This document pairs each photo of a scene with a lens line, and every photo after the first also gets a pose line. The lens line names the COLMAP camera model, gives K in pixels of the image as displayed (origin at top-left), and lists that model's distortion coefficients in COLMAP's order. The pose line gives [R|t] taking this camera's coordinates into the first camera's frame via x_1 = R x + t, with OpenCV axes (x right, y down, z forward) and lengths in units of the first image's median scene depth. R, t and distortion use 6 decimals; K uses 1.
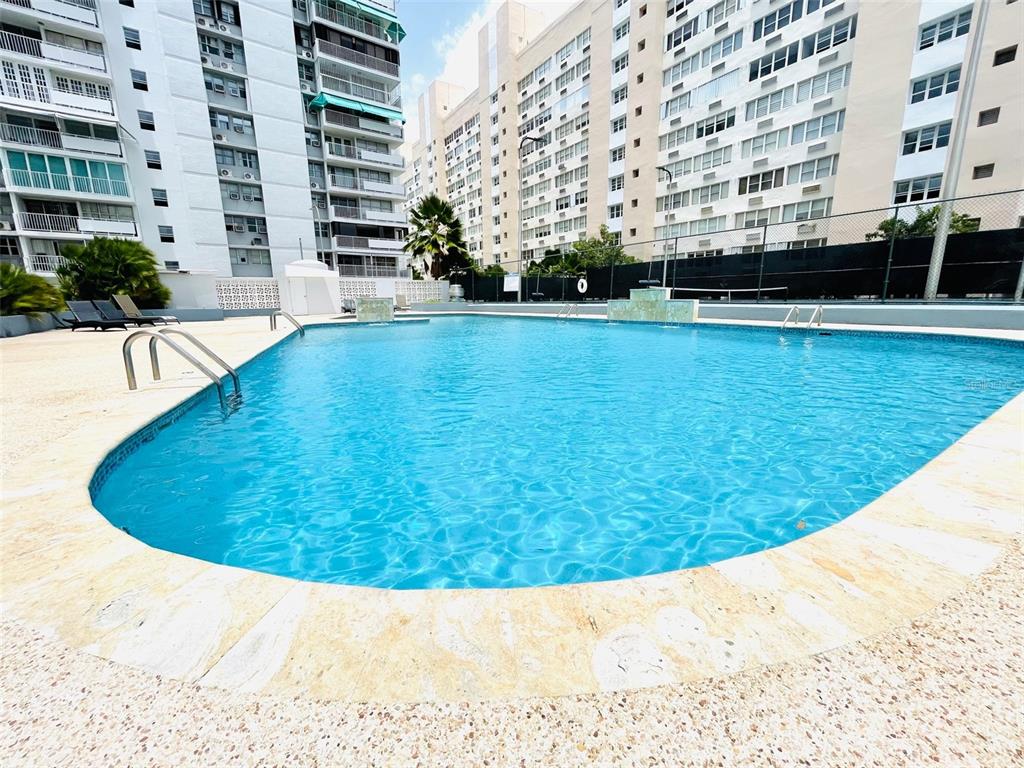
lens RADIAL K [[409.6, 0, 511.8], [0, 409.6, 382.9], [0, 0, 1]] dist [-0.001386, -0.000241]
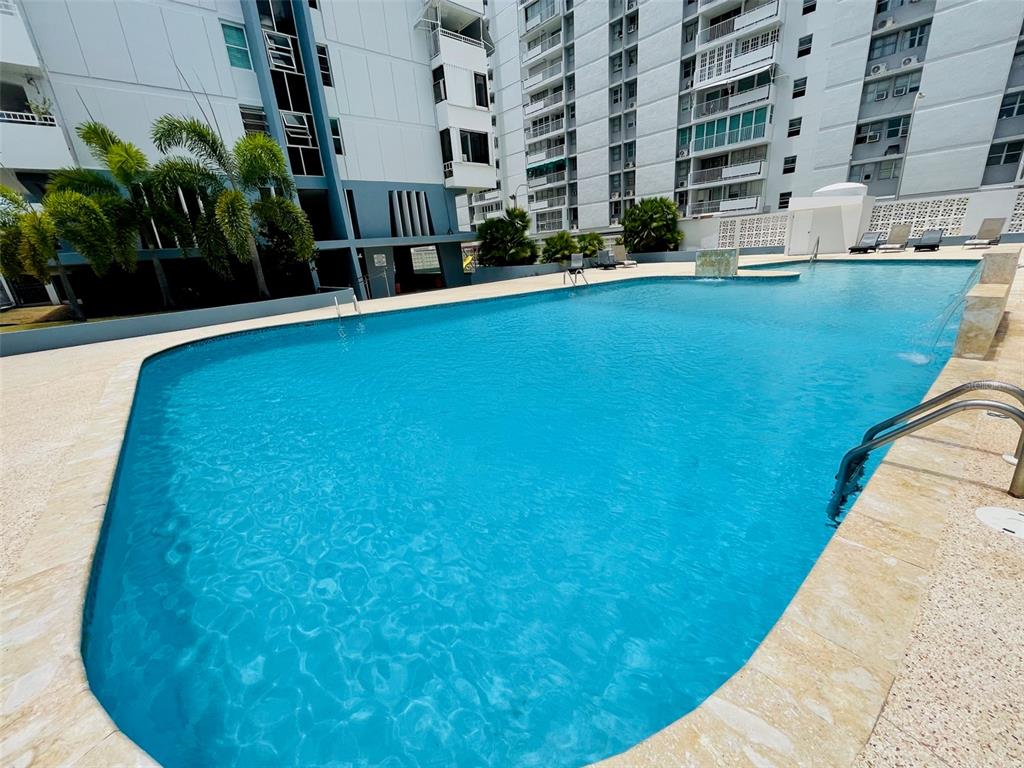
lens RADIAL K [[409.6, 0, 512.1], [0, 409.6, 383.4], [0, 0, 1]] dist [-0.001386, -0.000241]
pose [[0.117484, 0.314925, -0.941817, 0.262144], [-0.127242, 0.945342, 0.300231, -0.069026], [0.984889, 0.084566, 0.151134, 0.222004]]
